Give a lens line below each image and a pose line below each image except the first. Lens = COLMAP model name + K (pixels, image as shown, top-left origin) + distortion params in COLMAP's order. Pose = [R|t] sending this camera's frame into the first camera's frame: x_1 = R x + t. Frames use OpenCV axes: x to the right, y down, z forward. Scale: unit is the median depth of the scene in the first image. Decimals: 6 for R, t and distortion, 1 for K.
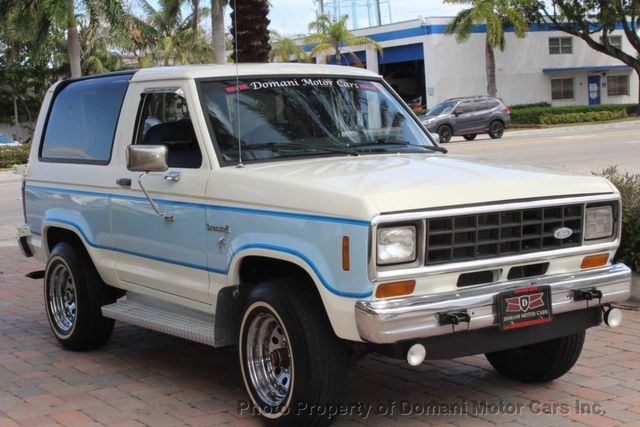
lens RADIAL K [[1115.9, 0, 320.0], [0, 1115.9, 213.5], [0, 0, 1]] dist [-0.025149, 0.022211]
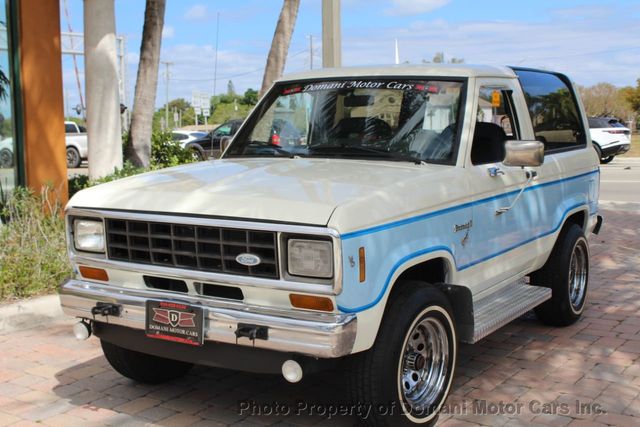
lens RADIAL K [[894.7, 0, 289.1], [0, 894.7, 212.8], [0, 0, 1]] dist [-0.008903, -0.000181]
pose [[0.364308, 0.133793, -0.921618, 0.894761], [-0.079405, 0.990485, 0.112403, -0.104725], [0.927887, 0.032232, 0.371465, 0.755539]]
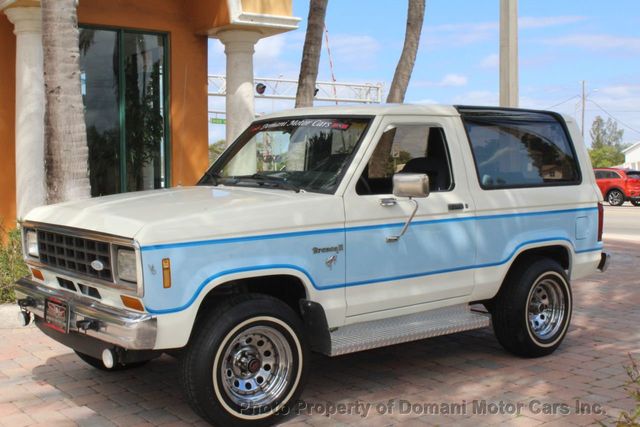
lens RADIAL K [[834.7, 0, 292.9], [0, 834.7, 213.5], [0, 0, 1]] dist [-0.025514, -0.048169]
pose [[0.043992, 0.102565, -0.993753, 1.040086], [-0.080862, 0.991818, 0.098786, -0.130630], [0.995754, 0.076011, 0.051926, 1.142156]]
